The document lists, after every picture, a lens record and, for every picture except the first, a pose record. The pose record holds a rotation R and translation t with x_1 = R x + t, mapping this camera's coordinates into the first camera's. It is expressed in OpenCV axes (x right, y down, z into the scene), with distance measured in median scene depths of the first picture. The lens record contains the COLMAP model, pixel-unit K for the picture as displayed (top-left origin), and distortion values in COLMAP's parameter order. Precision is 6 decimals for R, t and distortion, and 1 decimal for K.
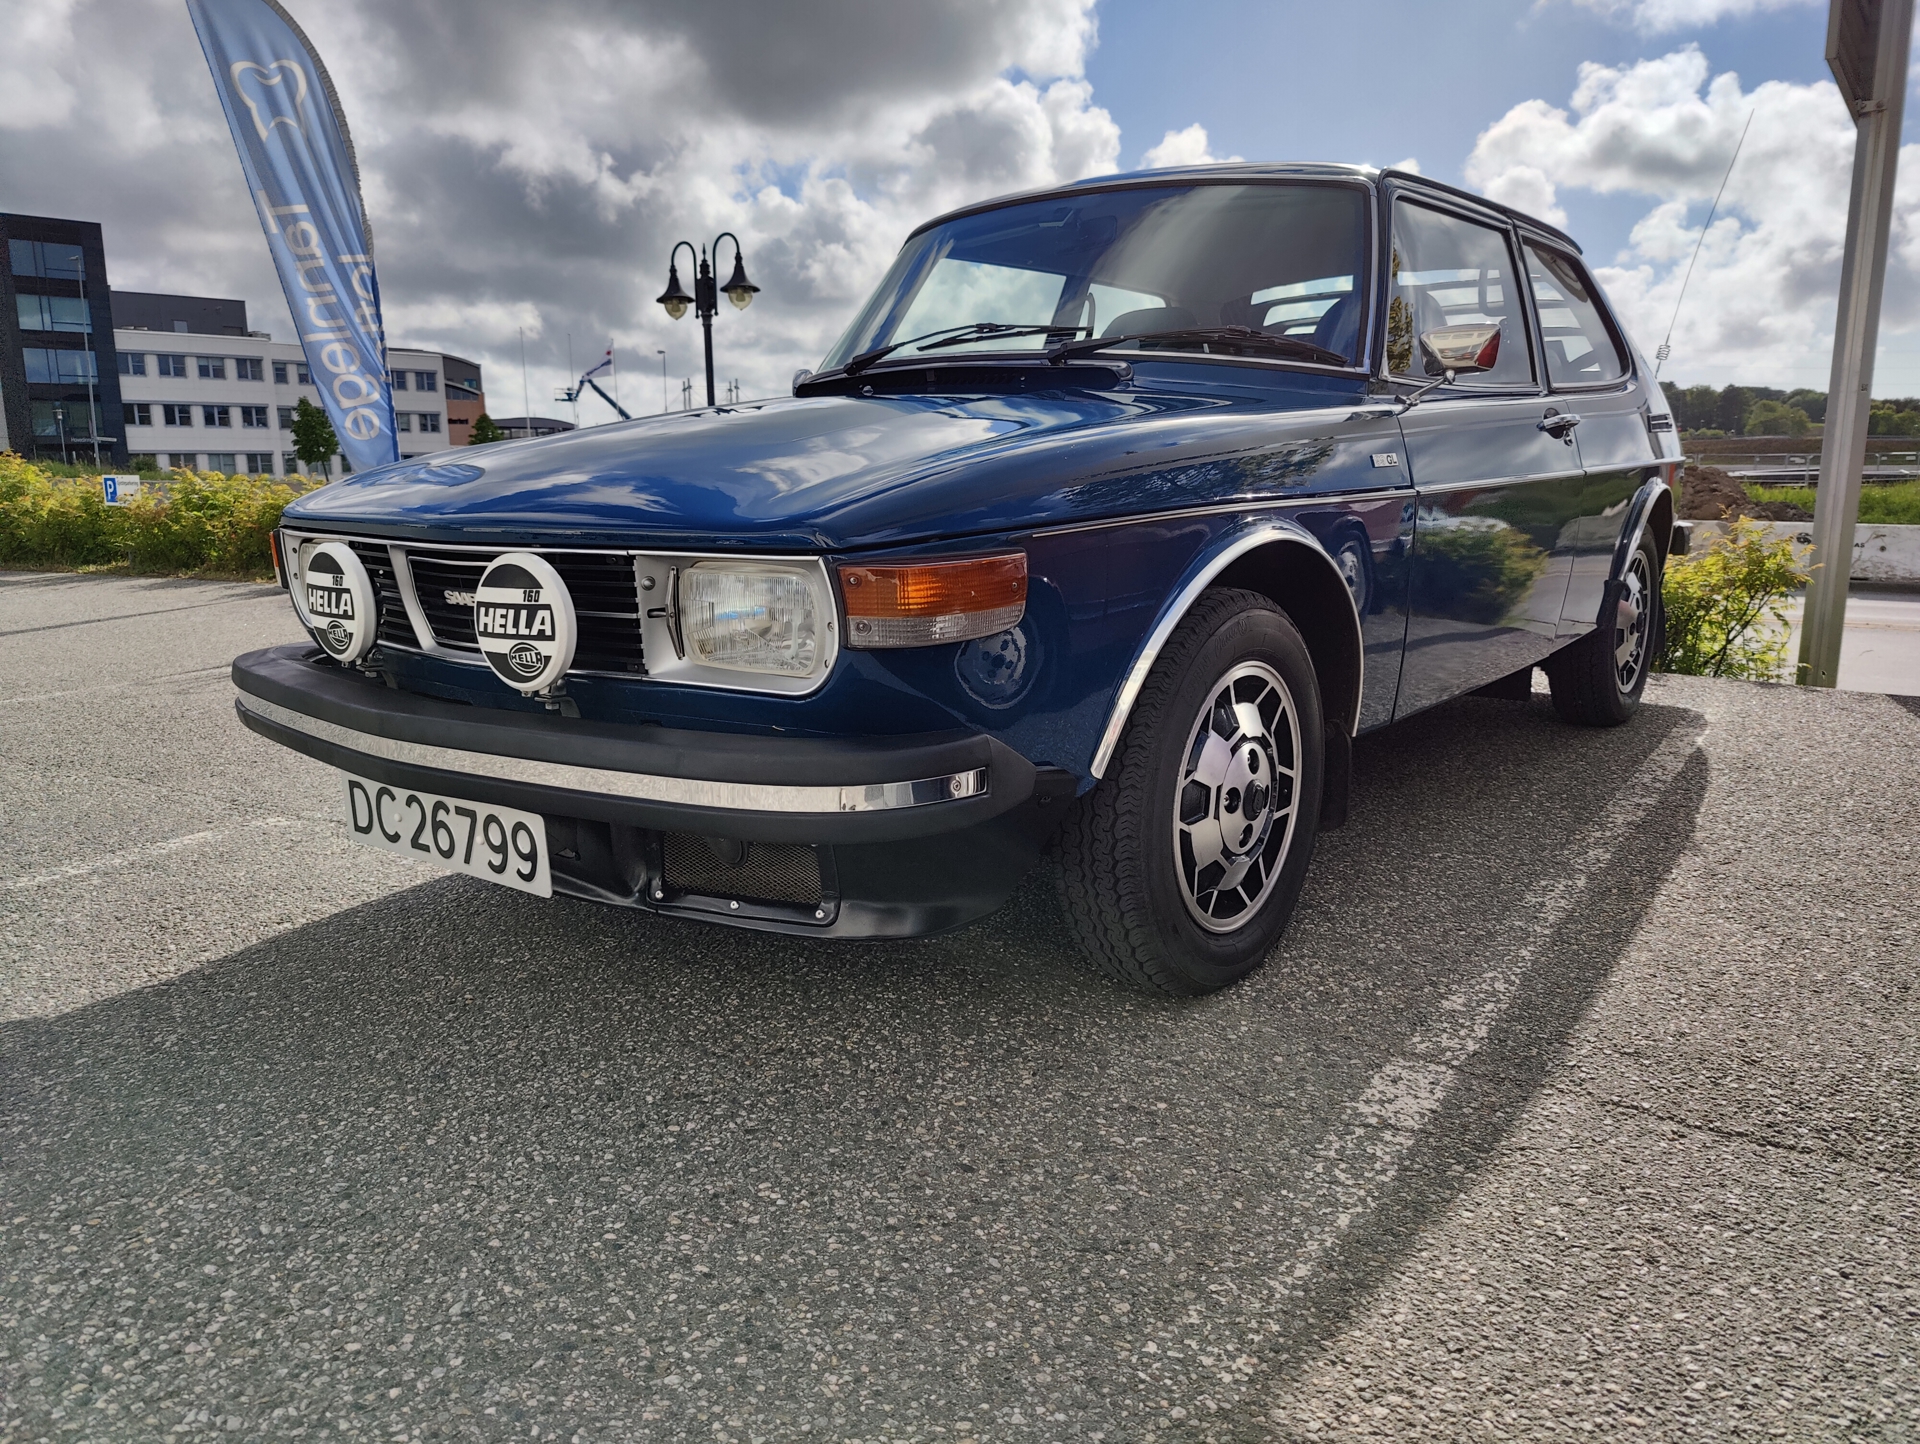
lens RADIAL K [[1349.3, 0, 951.7], [0, 1349.3, 684.1], [0, 0, 1]] dist [0.042987, -0.042622]
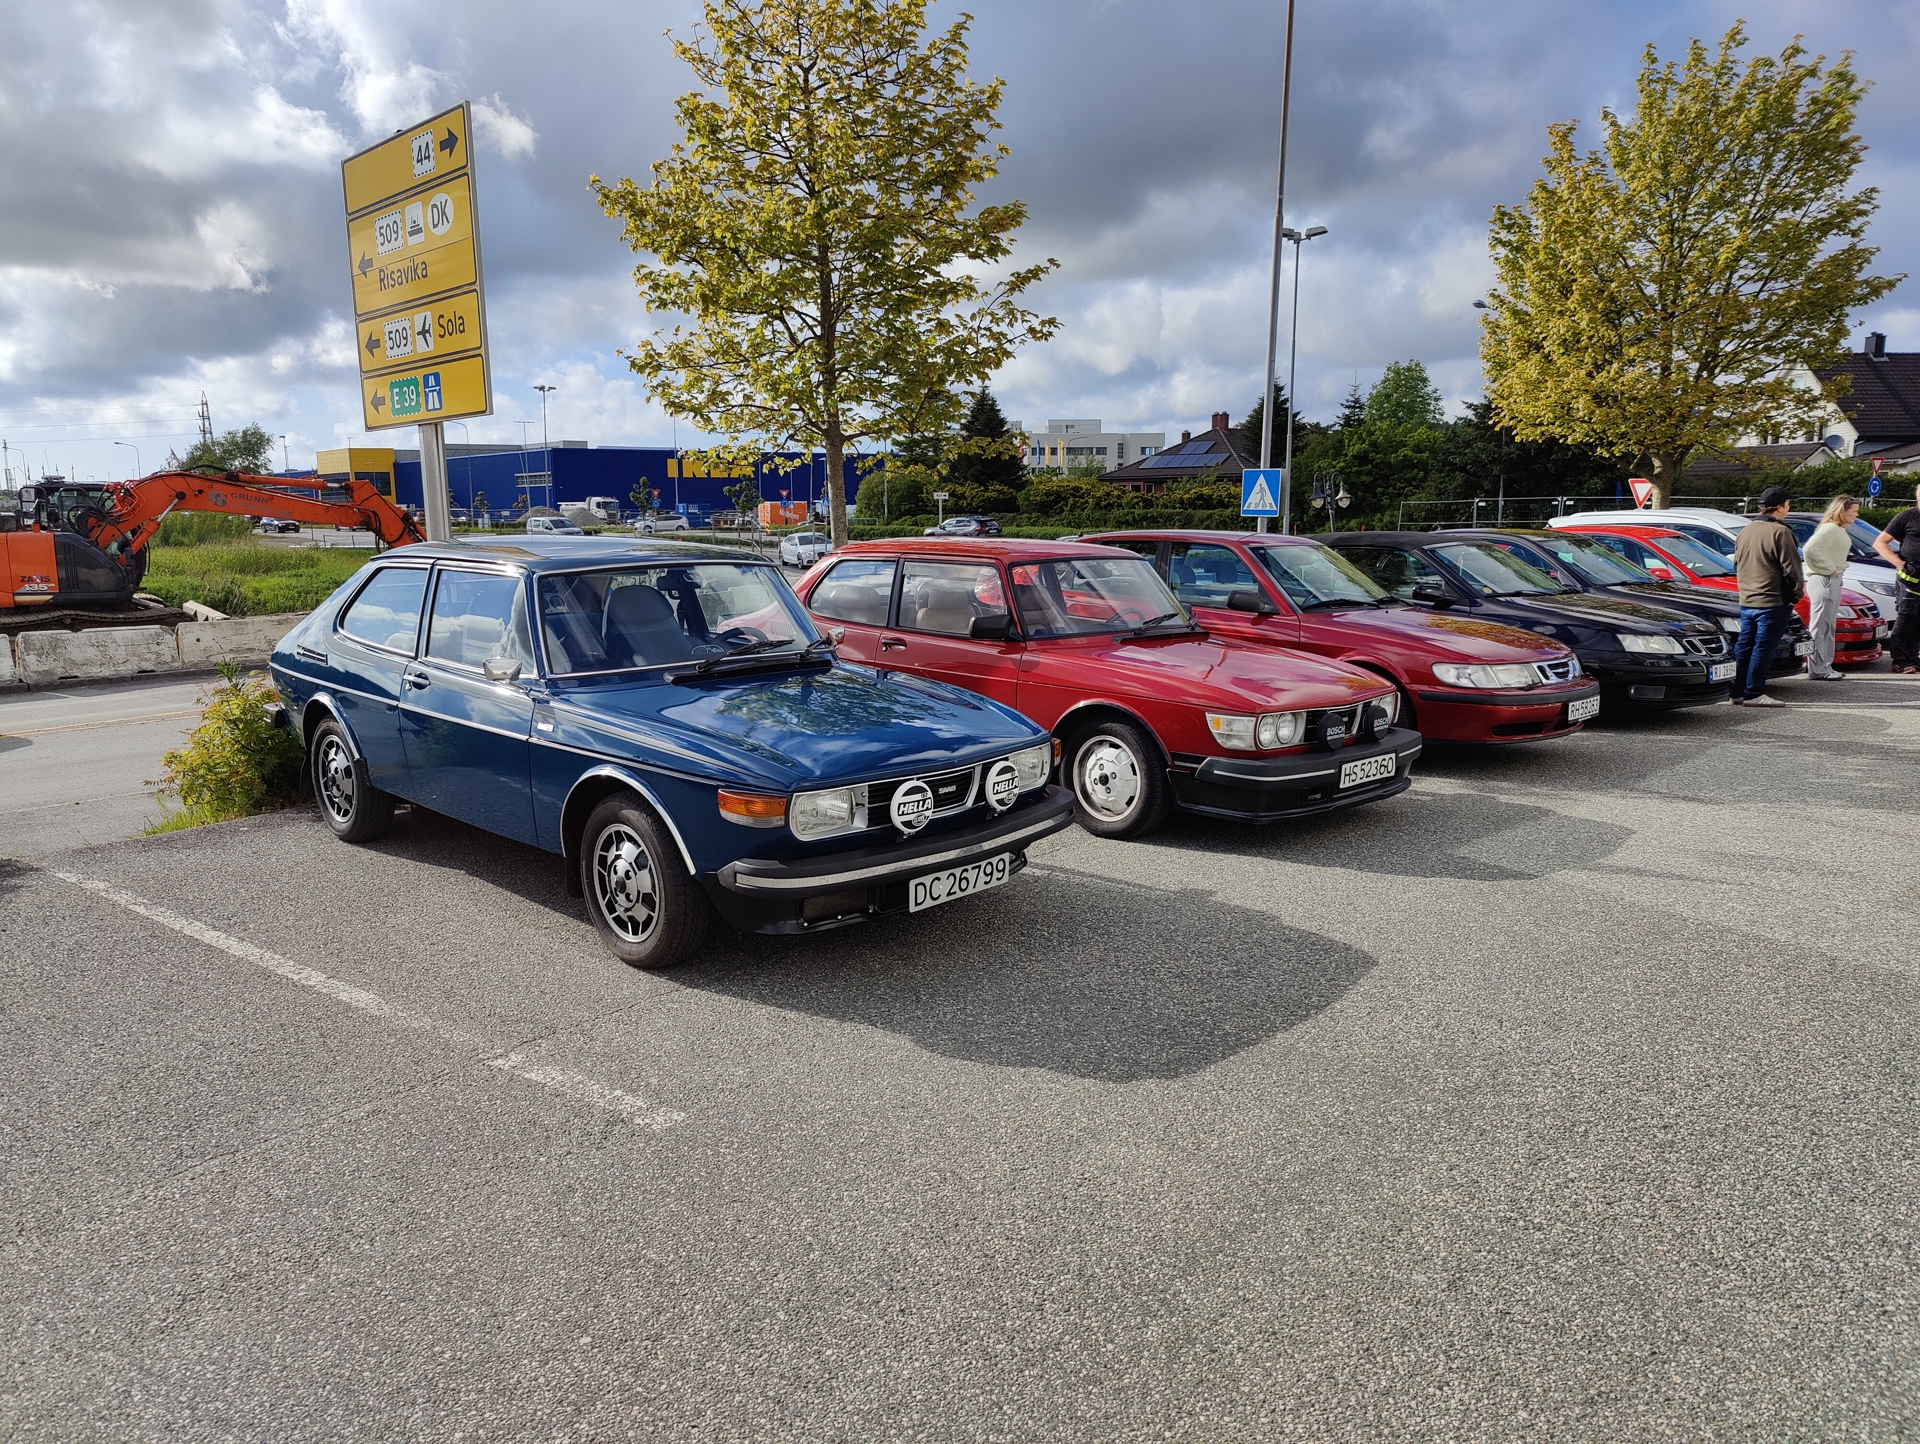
lens RADIAL K [[1324.8, 0, 970.8], [0, 1324.8, 731.0], [0, 0, 1]] dist [0.036002, -0.035216]
pose [[0.093659, -0.158693, 0.982876, -2.659725], [0.168428, 0.975512, 0.141454, -0.491062], [-0.981254, 0.152295, 0.118093, 0.642604]]
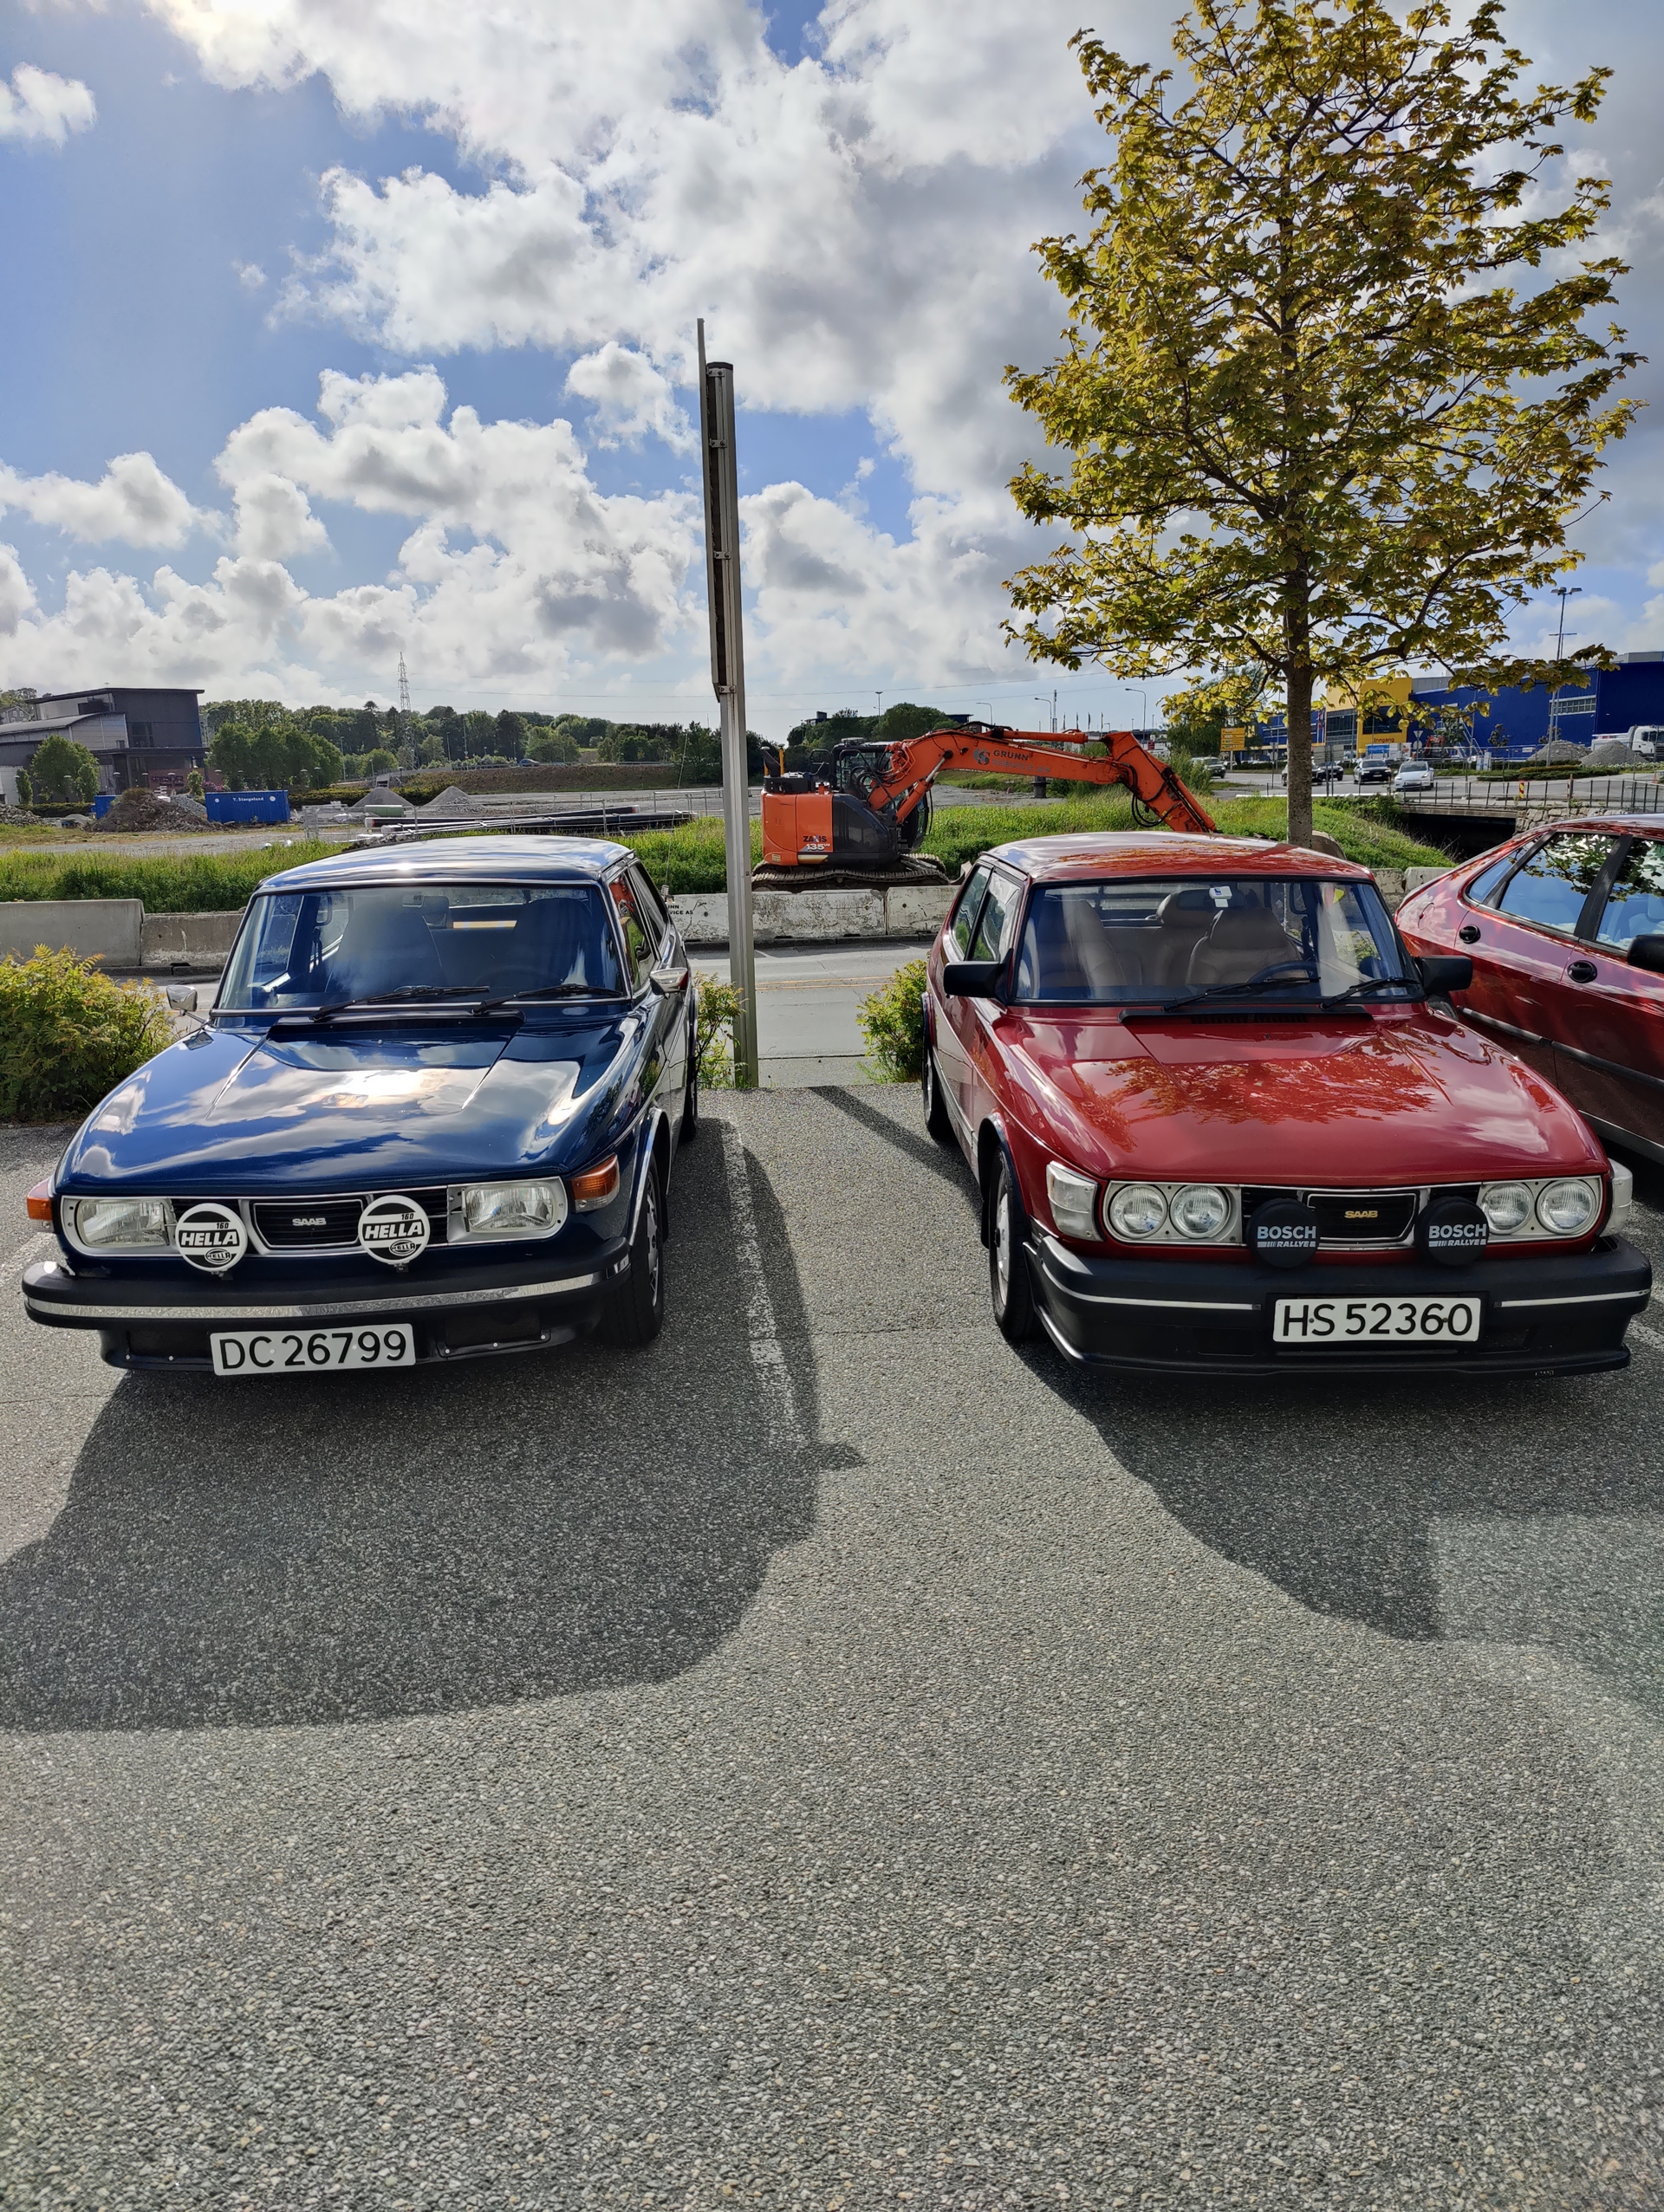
lens RADIAL K [[1554.8, 0, 830.1], [0, 1554.8, 1075.6], [0, 0, 1]] dist [0.042987, -0.042622]
pose [[0.757204, -0.140270, 0.637939, -1.105692], [0.128329, 0.989582, 0.065268, -0.293015], [-0.640448, 0.032445, 0.767316, -1.012227]]
